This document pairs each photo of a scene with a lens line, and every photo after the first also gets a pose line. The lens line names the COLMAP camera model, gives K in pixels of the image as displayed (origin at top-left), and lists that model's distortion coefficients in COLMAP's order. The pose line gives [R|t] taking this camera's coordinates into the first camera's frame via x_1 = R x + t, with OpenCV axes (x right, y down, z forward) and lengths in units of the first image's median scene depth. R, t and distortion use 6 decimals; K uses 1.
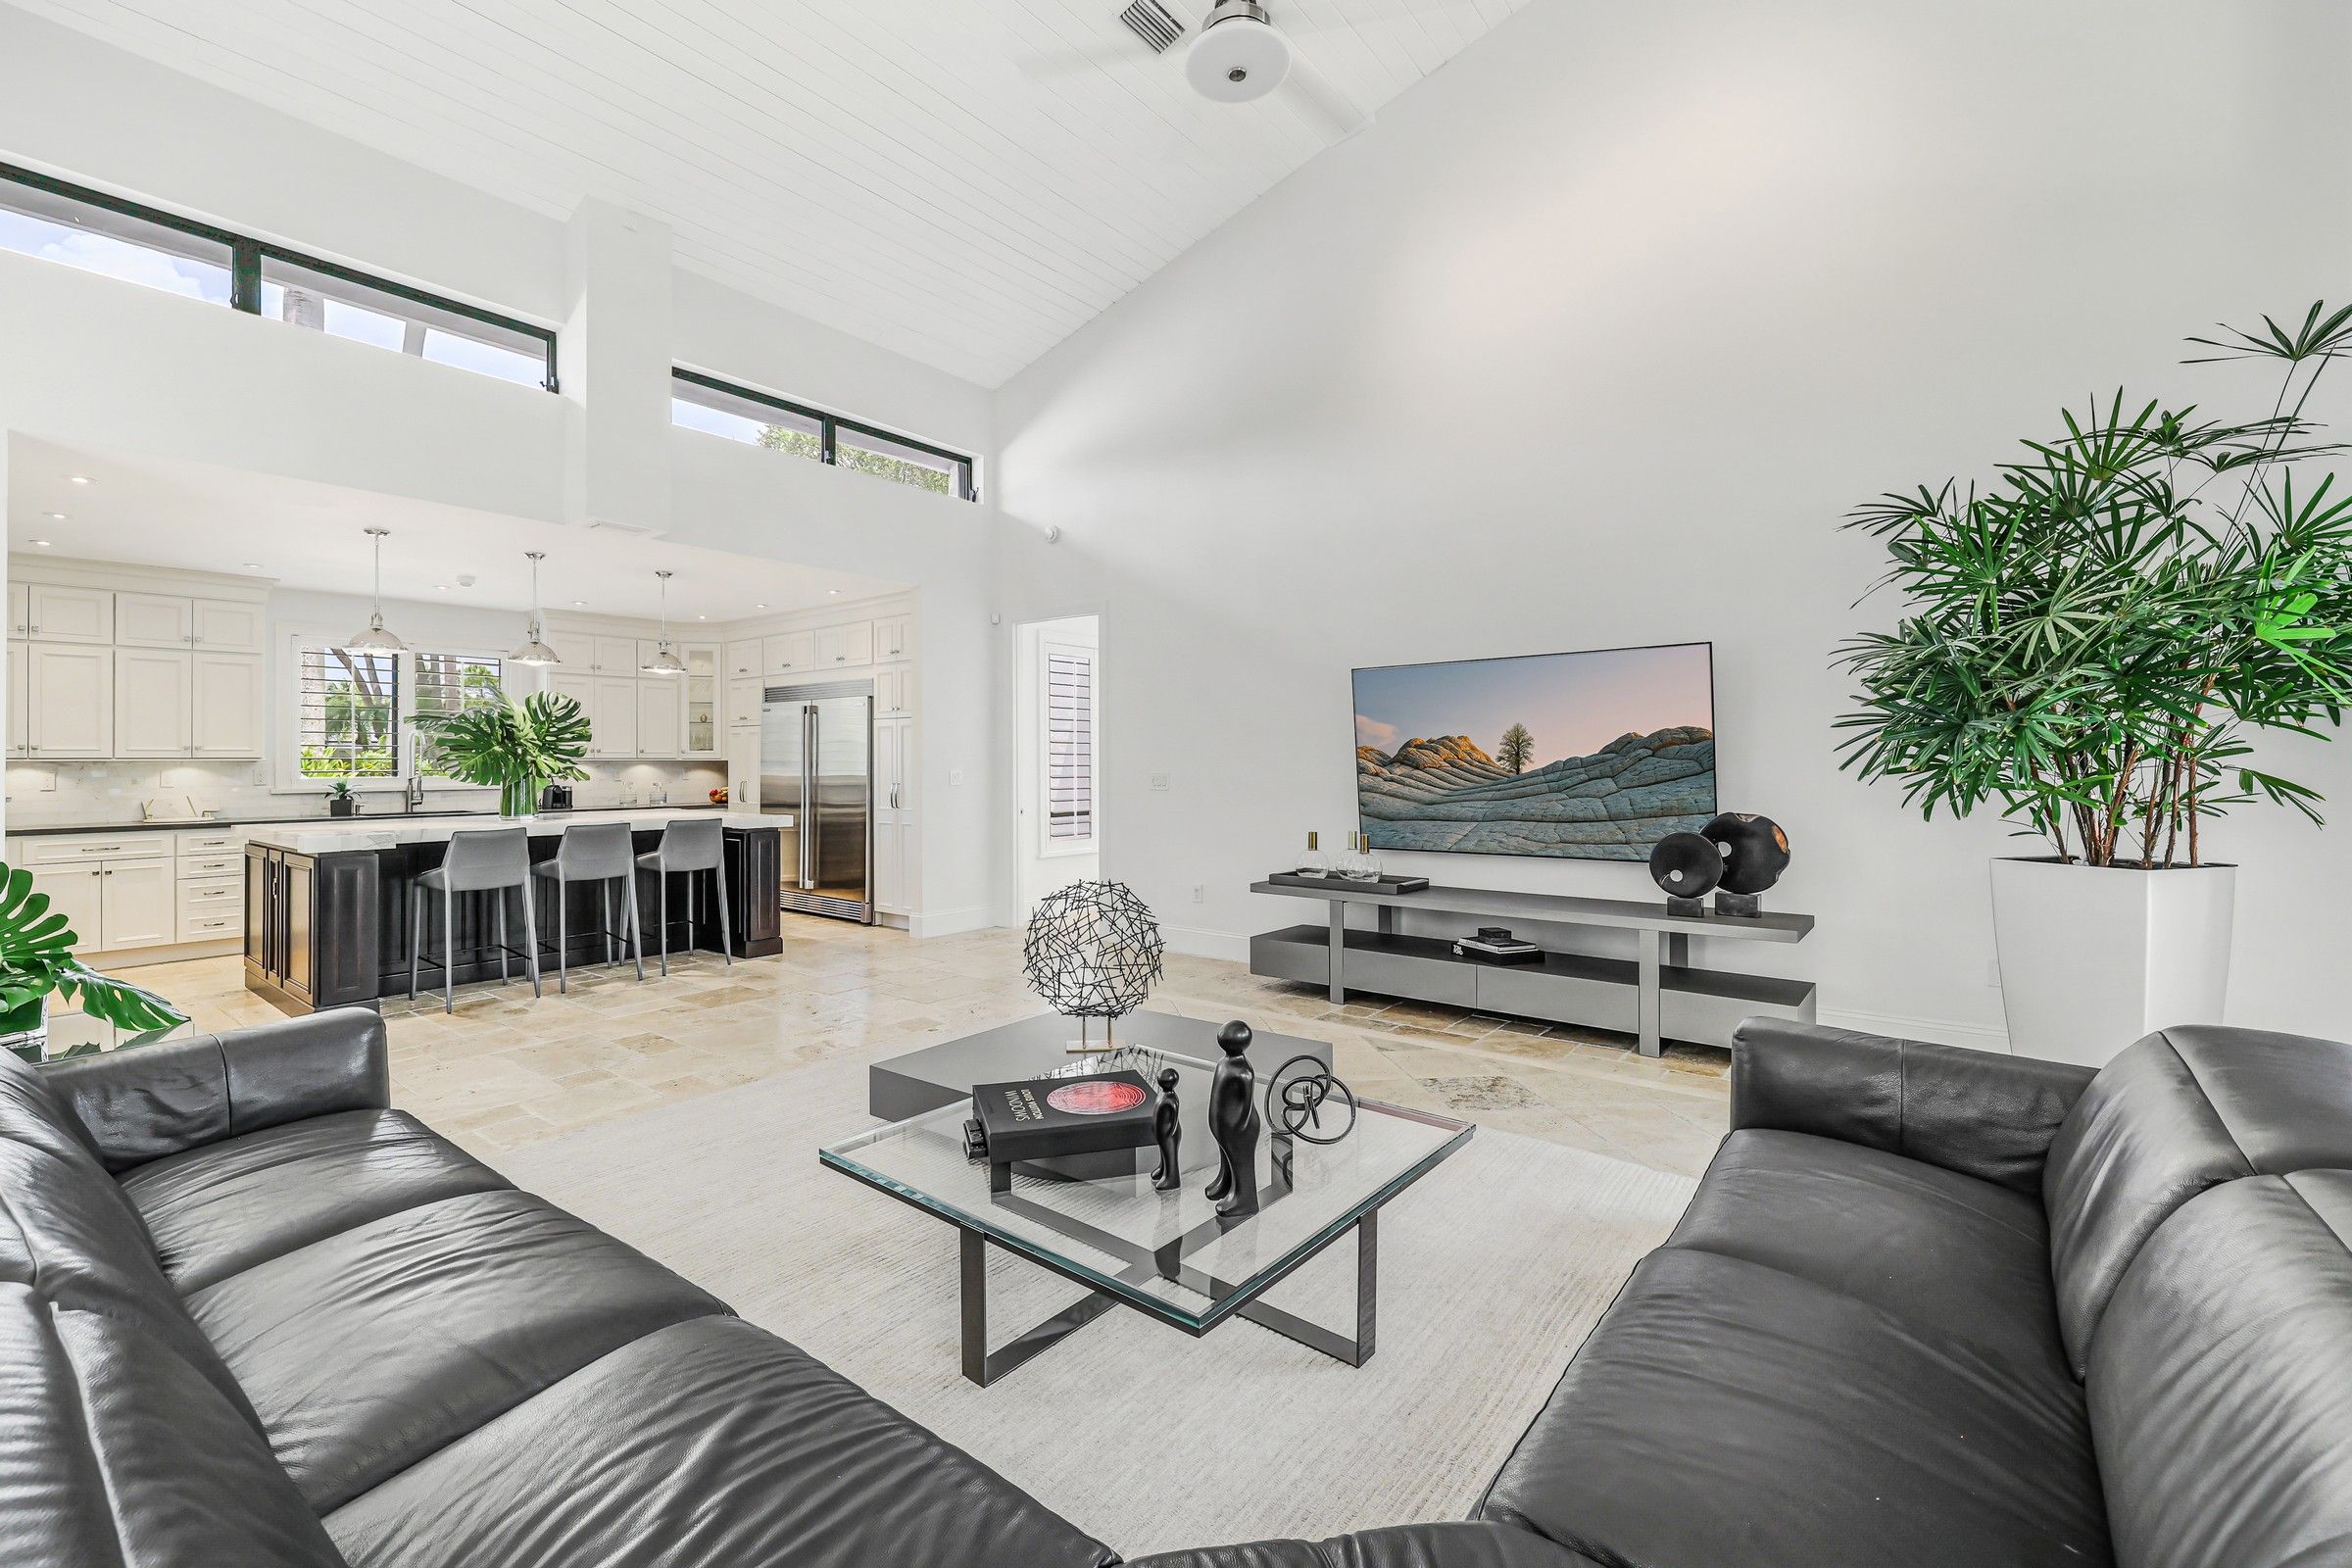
lens RADIAL K [[998.8, 0, 1147.2], [0, 998.8, 762.0], [0, 0, 1]] dist [-0.000866, -0.000053]
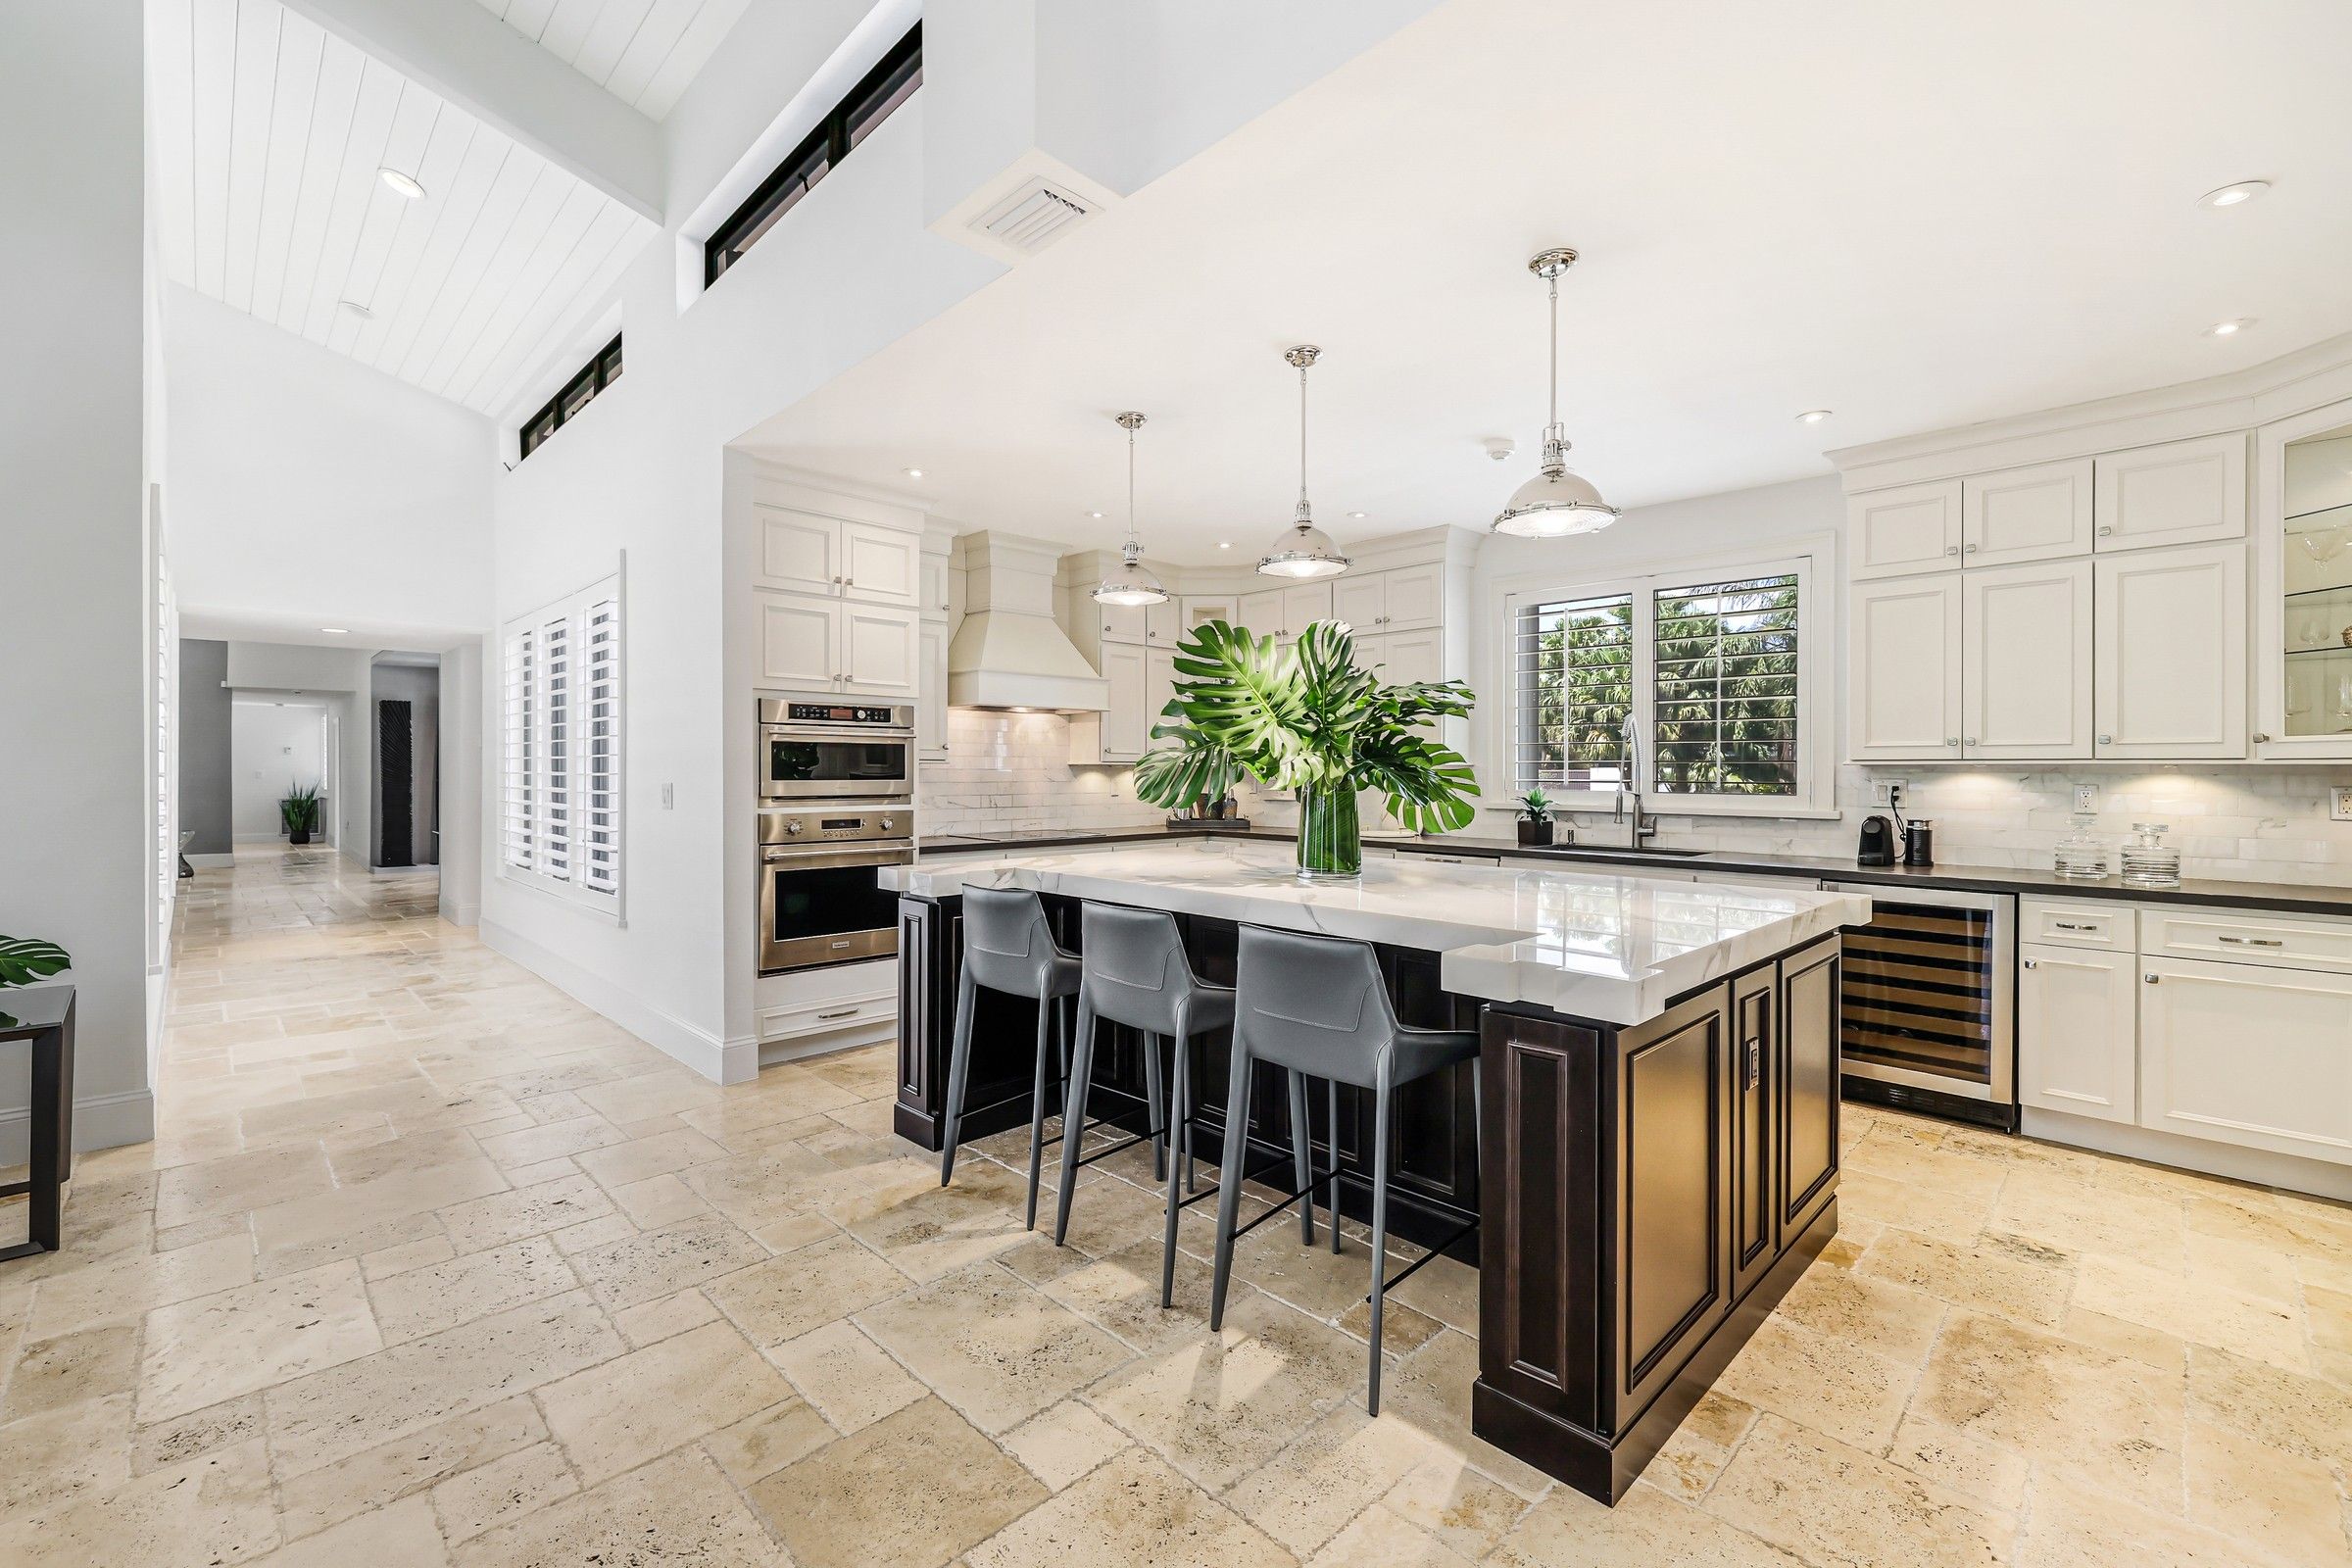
lens RADIAL K [[1003.2, 0, 1148.8], [0, 1003.2, 765.6], [0, 0, 1]] dist [-0.000512, -0.000021]
pose [[-0.135495, -0.000367, -0.990778, -0.092442], [-0.001593, 0.999999, -0.000153, 0.000148], [0.990777, 0.001557, -0.135495, 0.920461]]
